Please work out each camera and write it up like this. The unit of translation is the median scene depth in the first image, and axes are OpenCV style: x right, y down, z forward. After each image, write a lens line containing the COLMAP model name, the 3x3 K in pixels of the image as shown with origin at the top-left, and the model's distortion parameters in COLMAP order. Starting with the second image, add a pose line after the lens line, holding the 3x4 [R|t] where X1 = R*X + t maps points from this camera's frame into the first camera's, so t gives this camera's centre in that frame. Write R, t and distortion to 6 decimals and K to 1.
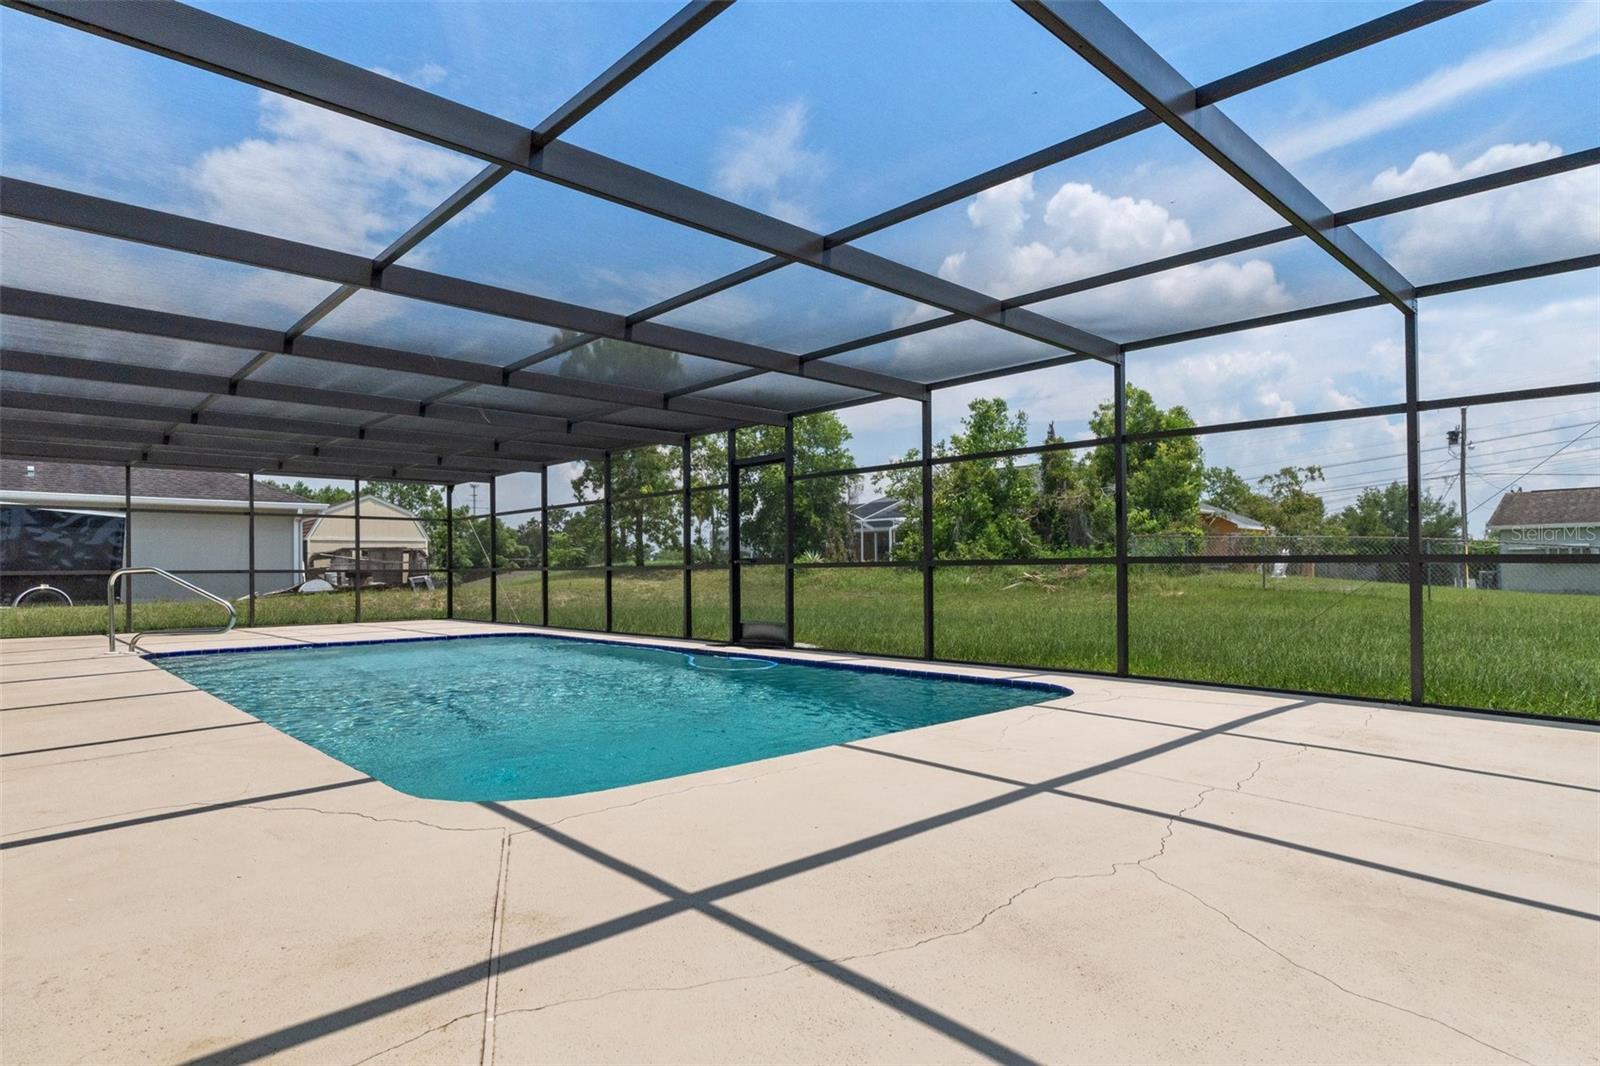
lens RADIAL K [[873.1, 0, 802.3], [0, 873.1, 572.6], [0, 0, 1]] dist [-0.018646, -0.000005]
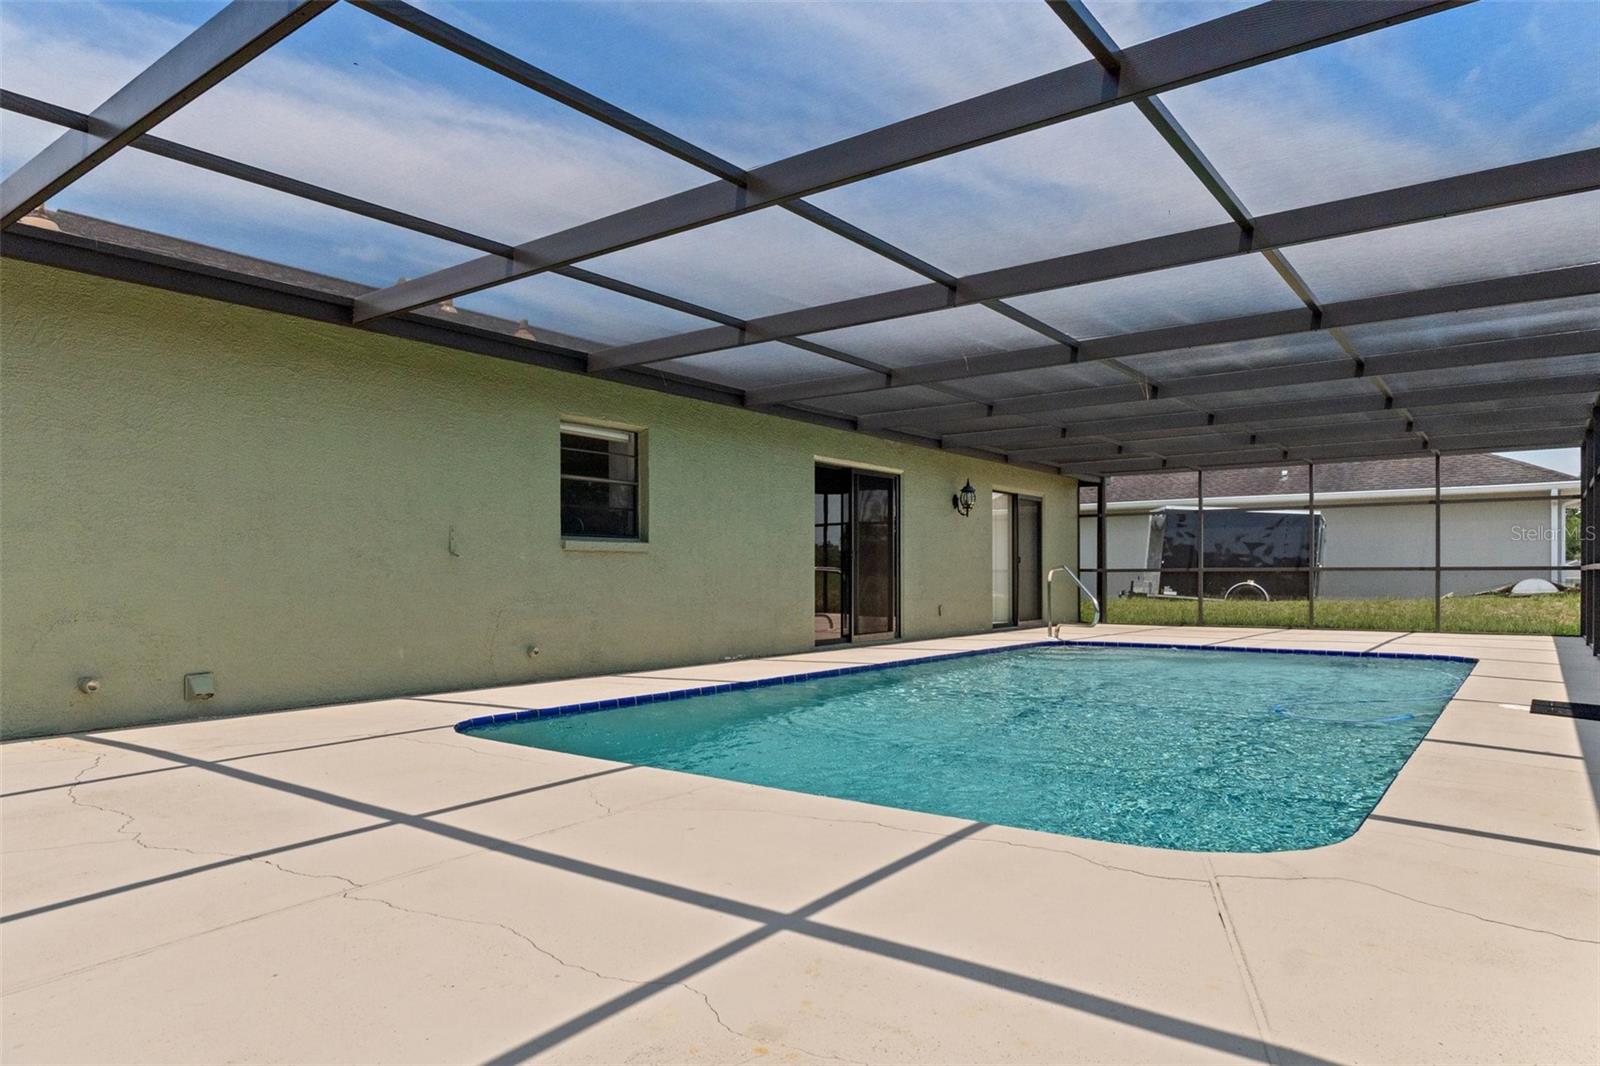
lens RADIAL K [[968.5, 0, 798.1], [0, 968.5, 581.6], [0, 0, 1]] dist [-0.001851, -0.001266]
pose [[0.165565, 0.014456, -0.986093, 0.233679], [0.000416, 0.999891, 0.014728, -0.002755], [0.986199, -0.002849, 0.165541, 0.221178]]
